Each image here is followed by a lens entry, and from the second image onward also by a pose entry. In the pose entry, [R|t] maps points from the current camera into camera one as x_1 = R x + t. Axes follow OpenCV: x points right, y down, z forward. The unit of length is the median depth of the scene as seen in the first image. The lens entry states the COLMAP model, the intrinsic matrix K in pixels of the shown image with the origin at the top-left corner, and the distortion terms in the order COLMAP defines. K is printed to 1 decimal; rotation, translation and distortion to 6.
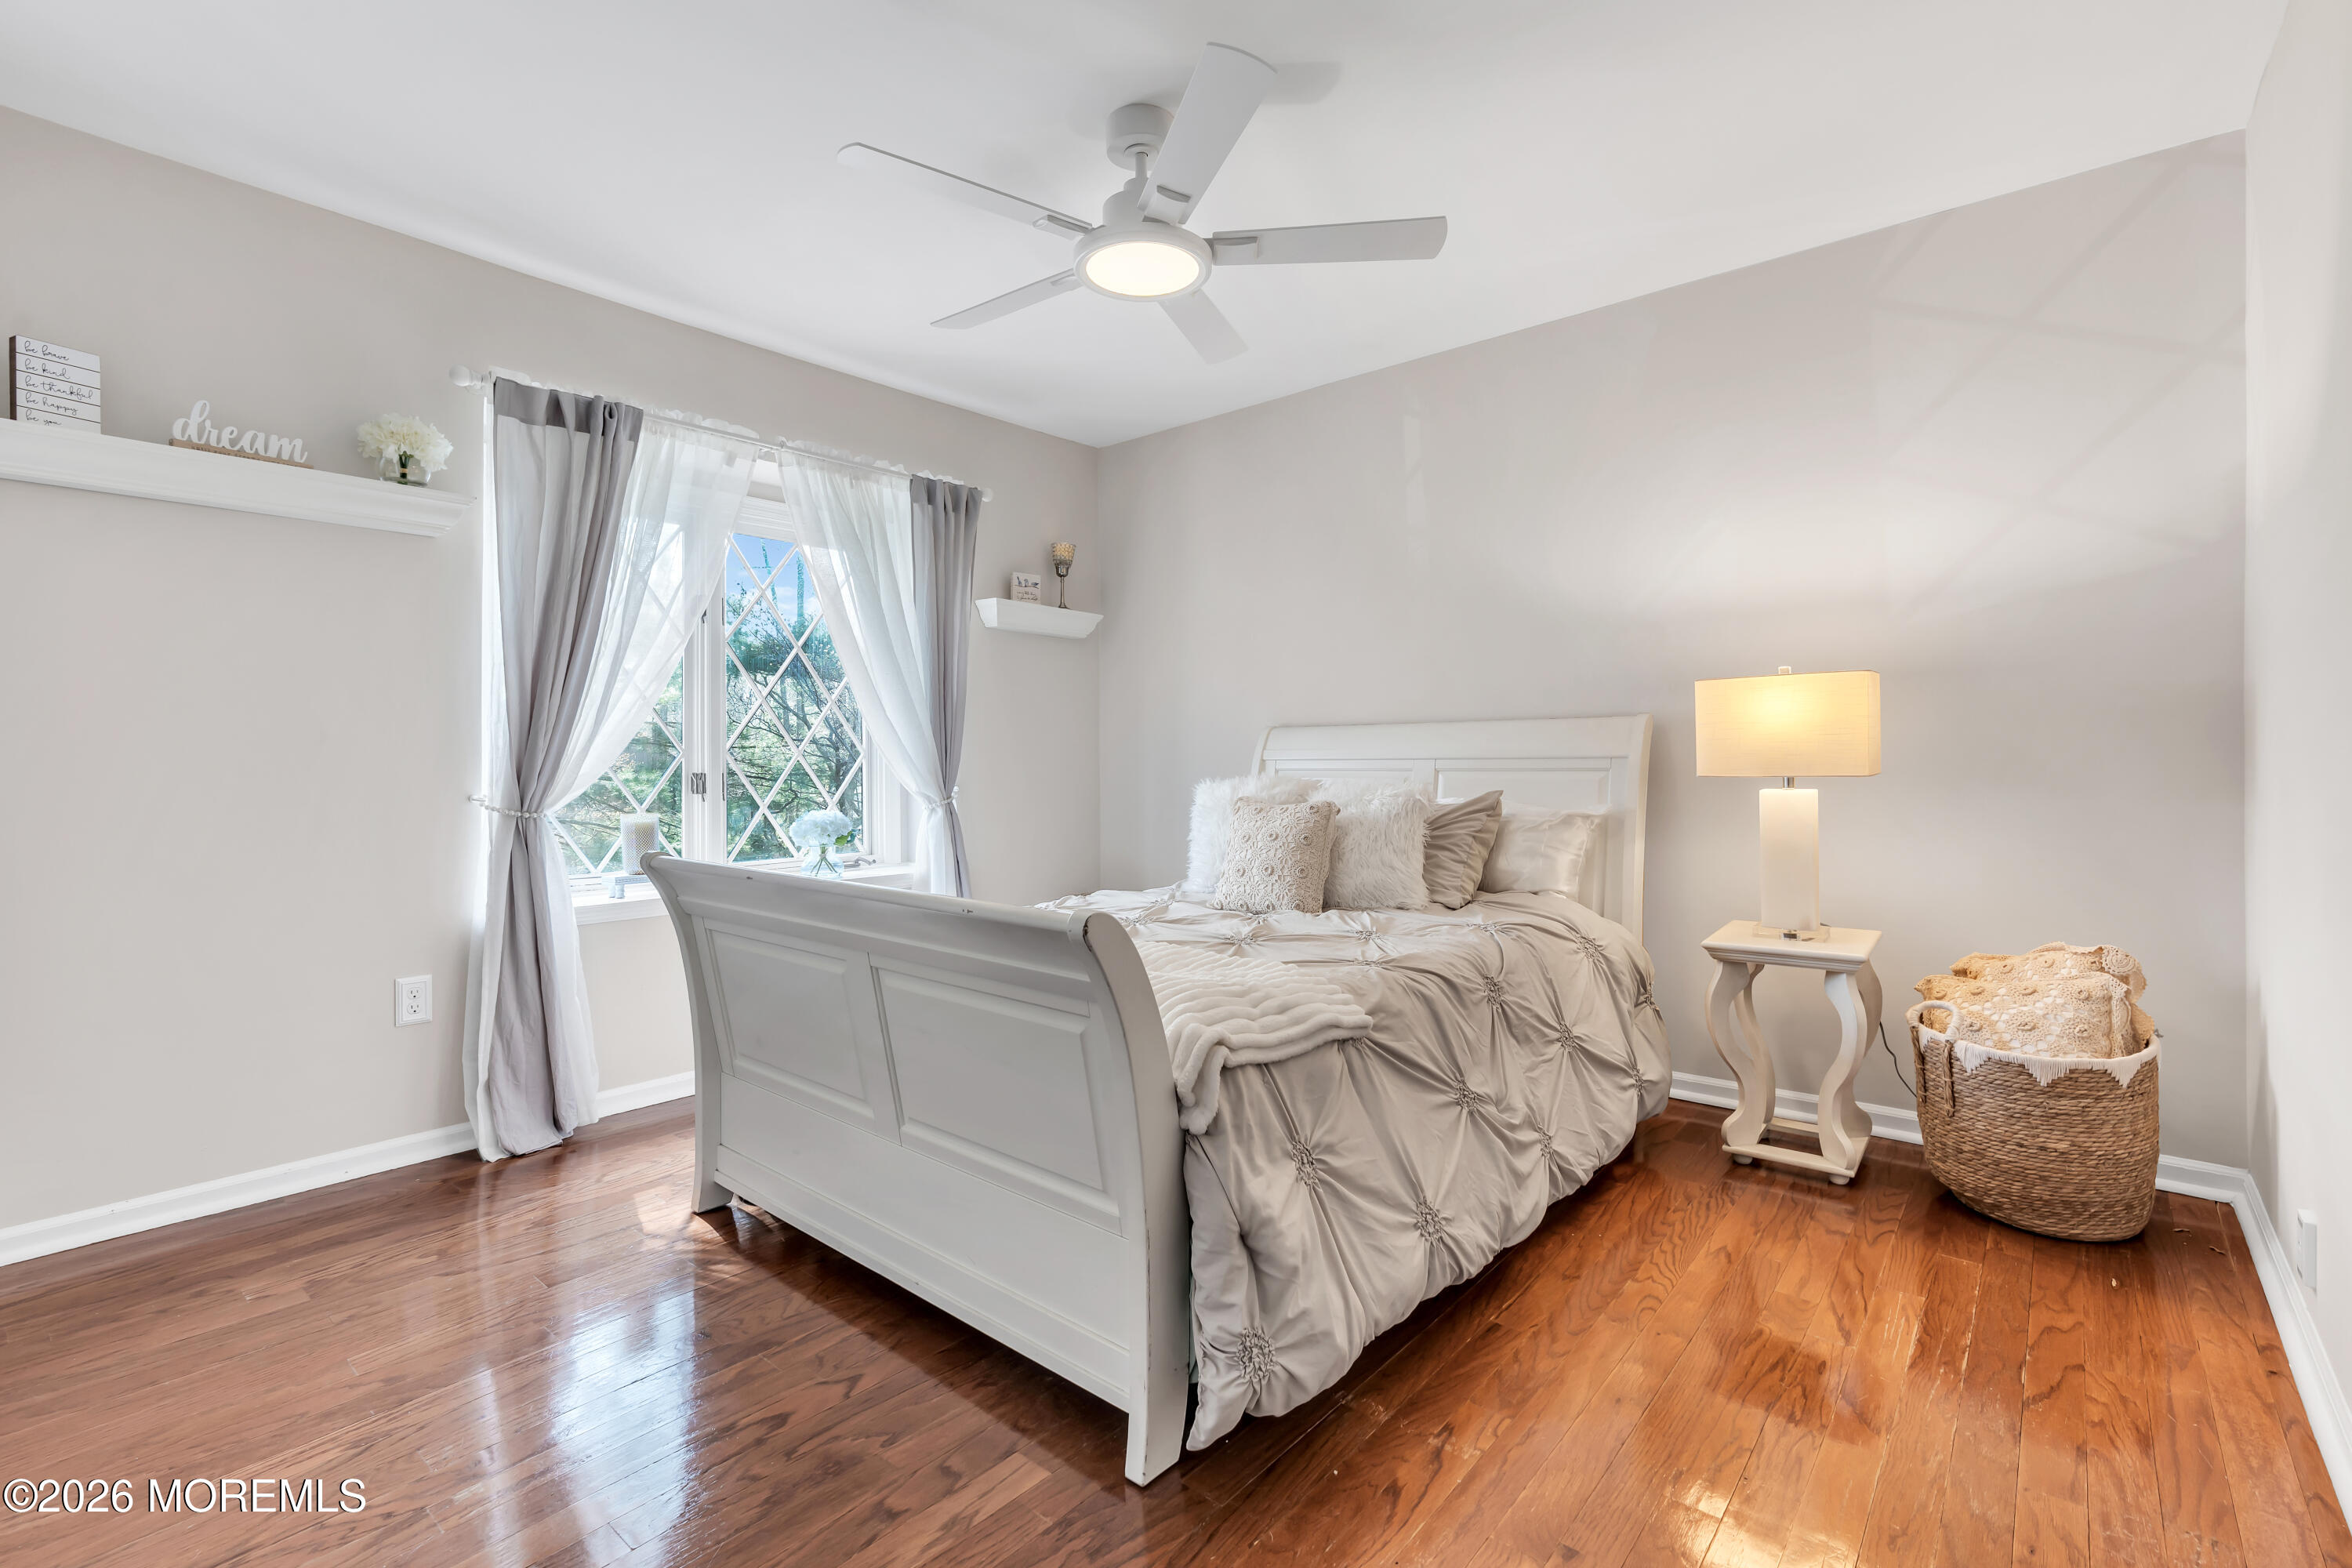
lens RADIAL K [[1059.6, 0, 1178.2], [0, 1059.6, 765.1], [0, 0, 1]] dist [0.001492, 0.002387]
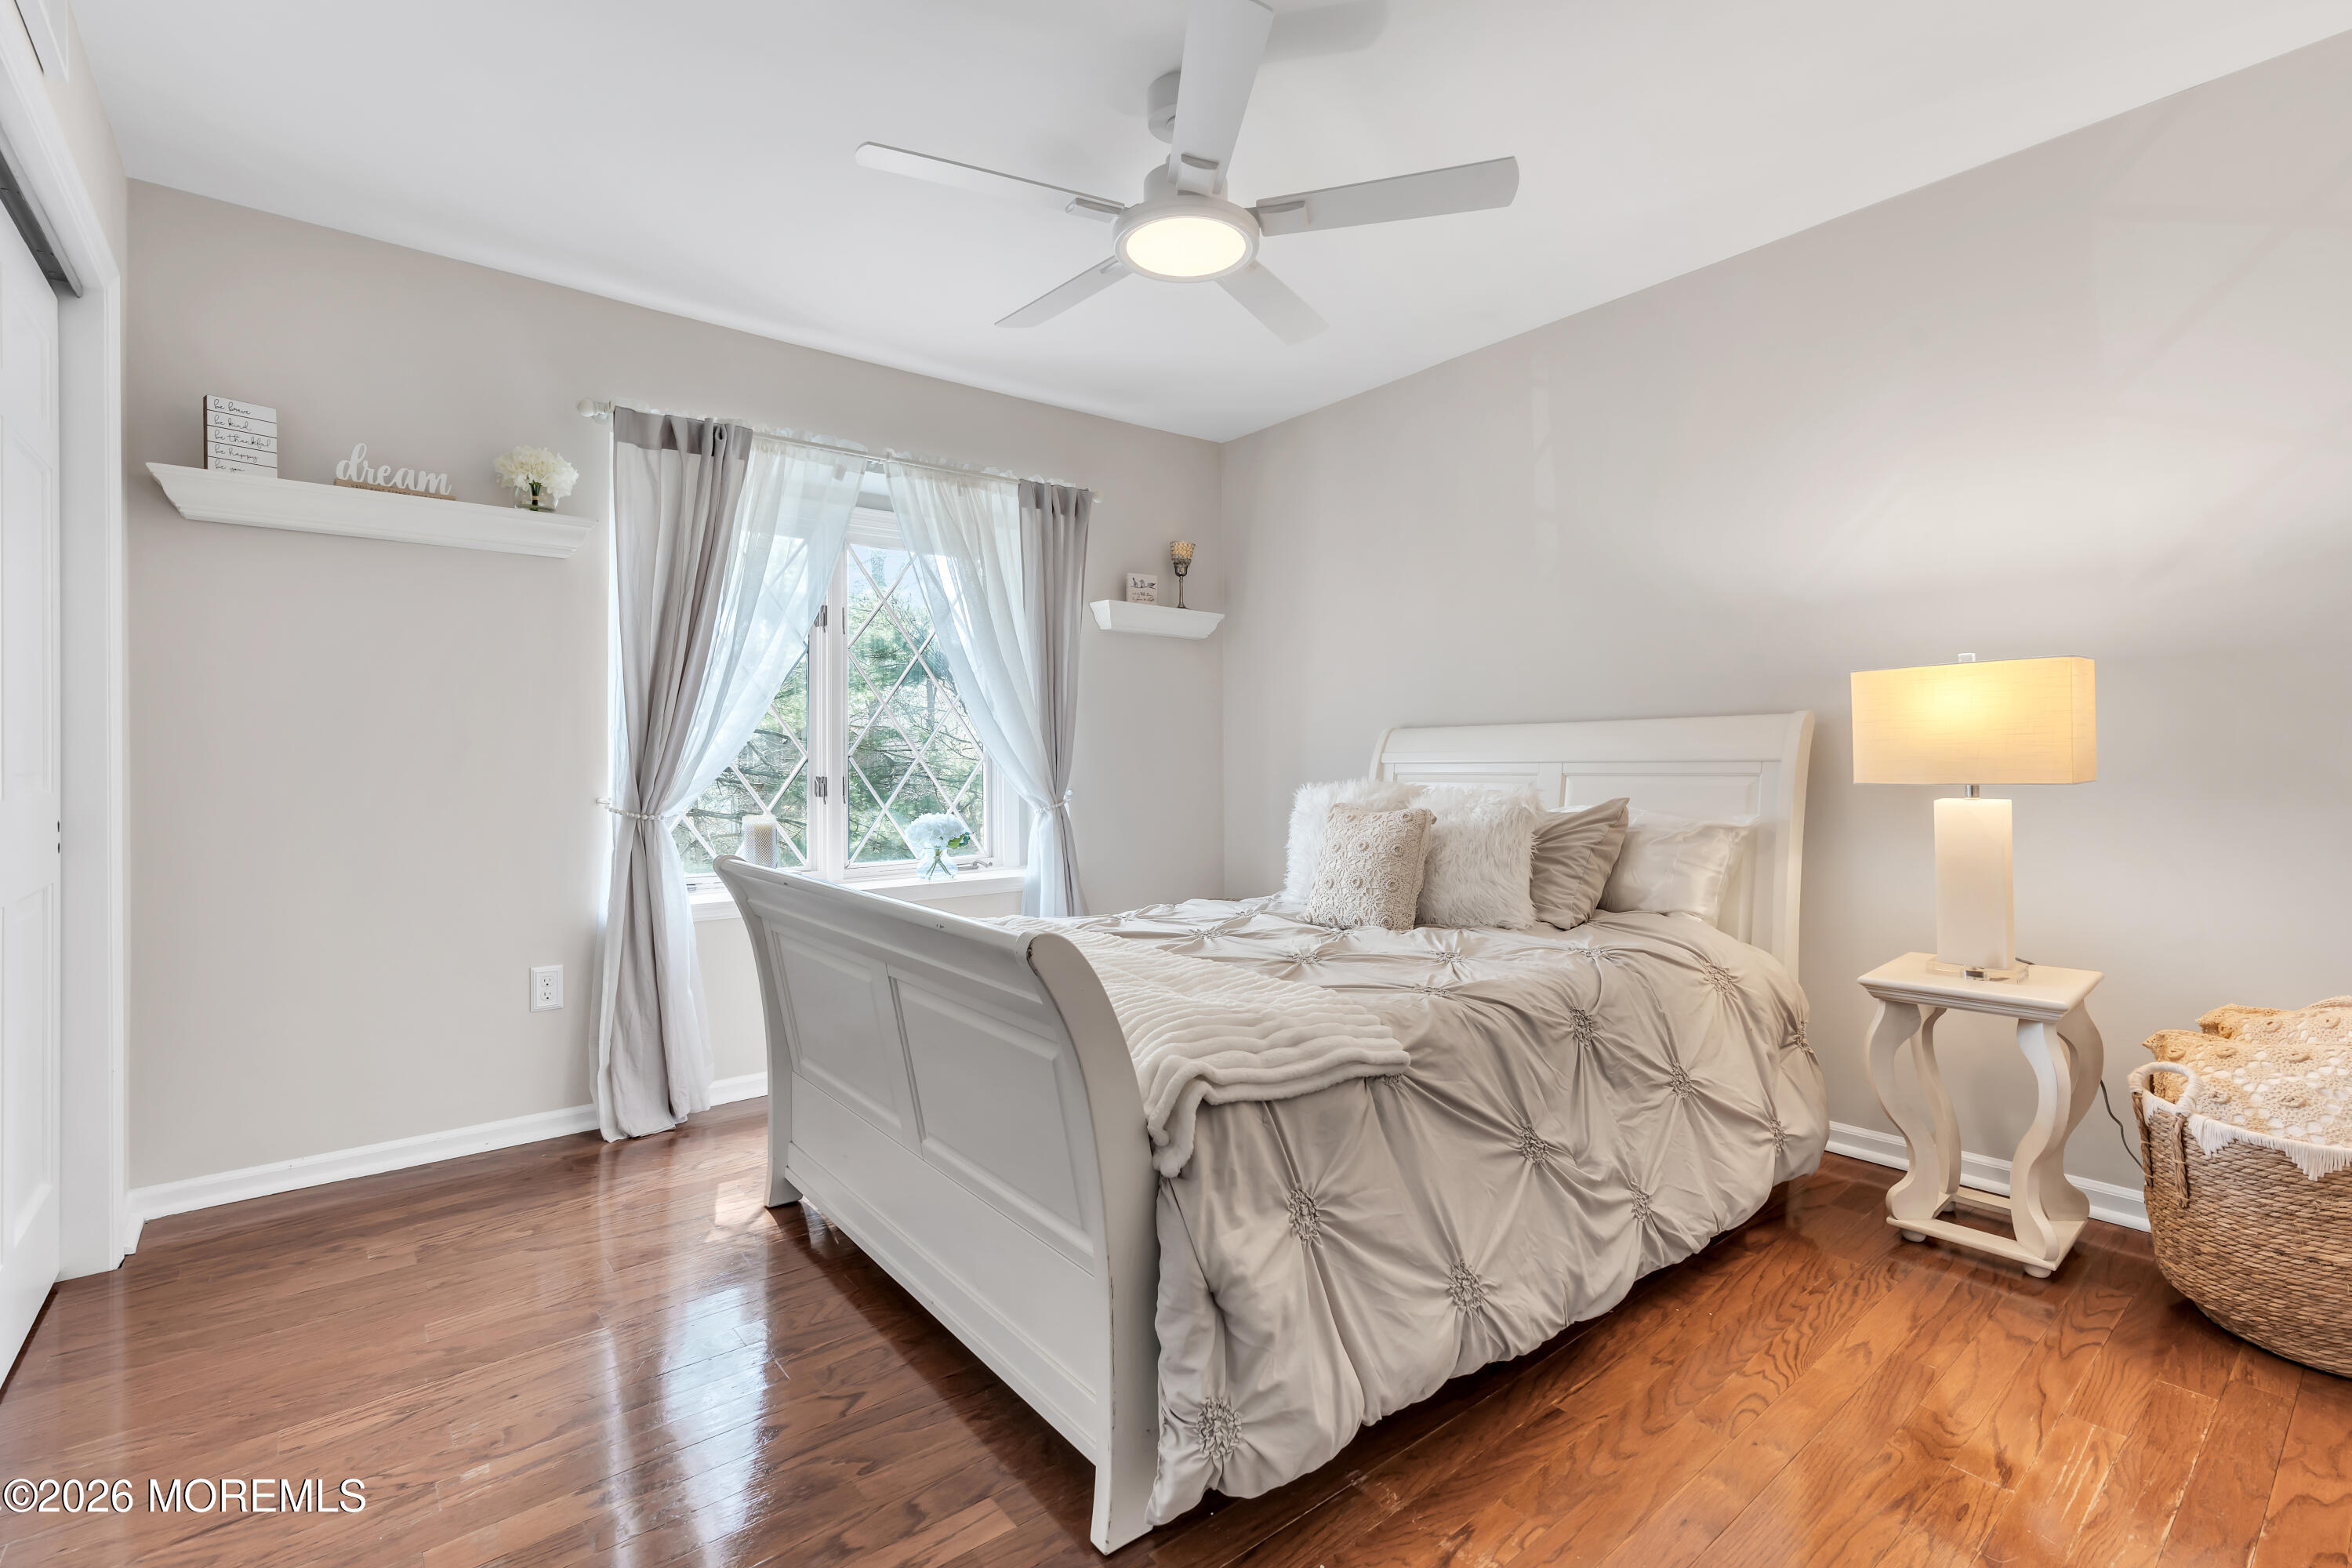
lens RADIAL K [[1059.6, 0, 1178.2], [0, 1059.6, 765.1], [0, 0, 1]] dist [0.001492, 0.002387]
pose [[0.982717, -0.000640, -0.185111, 0.130532], [0.000613, 1.000000, -0.000203, -0.005269], [0.185112, 0.000086, 0.982718, 0.067022]]
